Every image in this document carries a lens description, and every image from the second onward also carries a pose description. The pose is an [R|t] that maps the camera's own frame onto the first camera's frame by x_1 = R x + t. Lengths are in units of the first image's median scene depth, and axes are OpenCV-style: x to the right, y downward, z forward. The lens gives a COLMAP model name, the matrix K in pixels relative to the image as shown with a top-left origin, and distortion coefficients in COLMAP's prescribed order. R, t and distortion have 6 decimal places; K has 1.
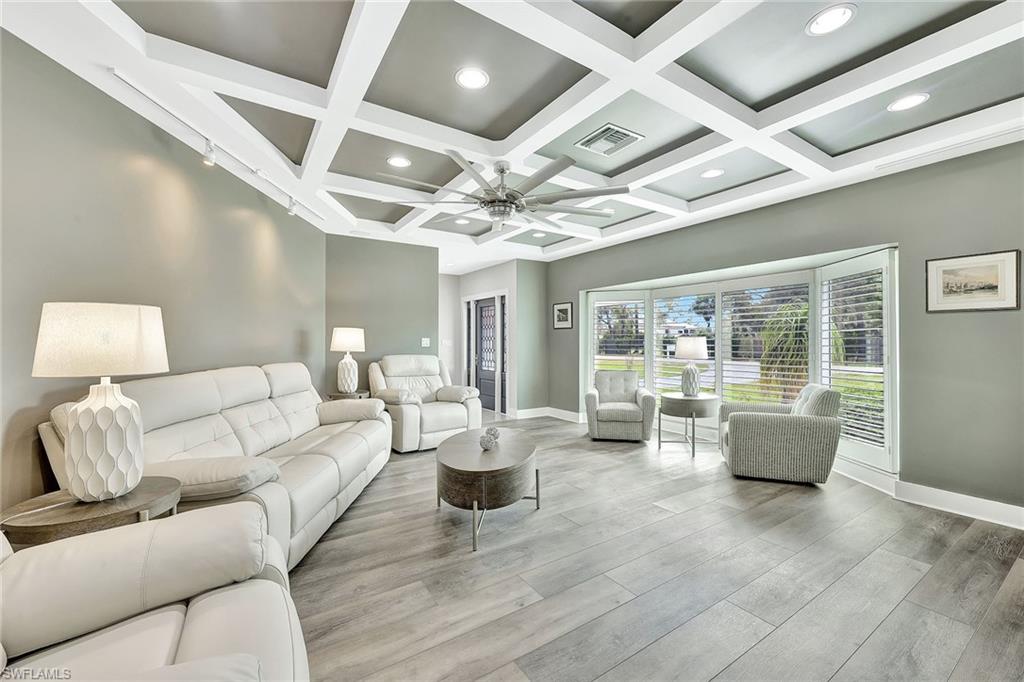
lens RADIAL K [[412.8, 0, 512.3], [0, 412.8, 335.6], [0, 0, 1]] dist [-0.000713, 0.000028]
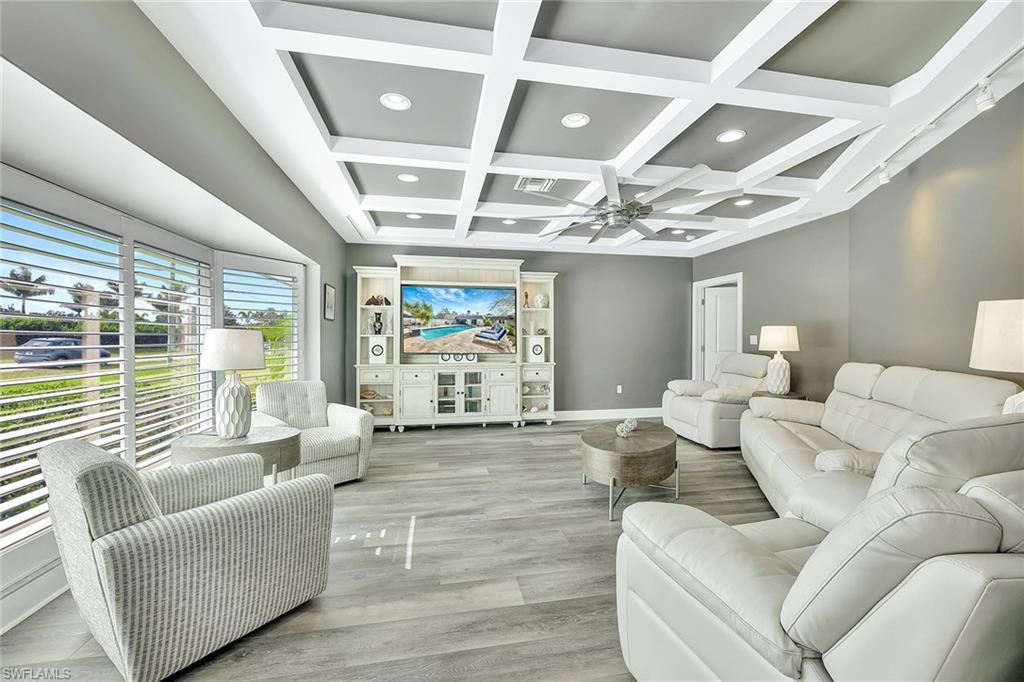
lens RADIAL K [[412.8, 0, 512.3], [0, 412.8, 335.6], [0, 0, 1]] dist [-0.000713, 0.000028]
pose [[-0.923908, -0.001134, 0.382614, -0.199808], [-0.002543, 0.999992, -0.003177, 0.004998], [-0.382607, -0.003909, -0.923903, 2.195232]]
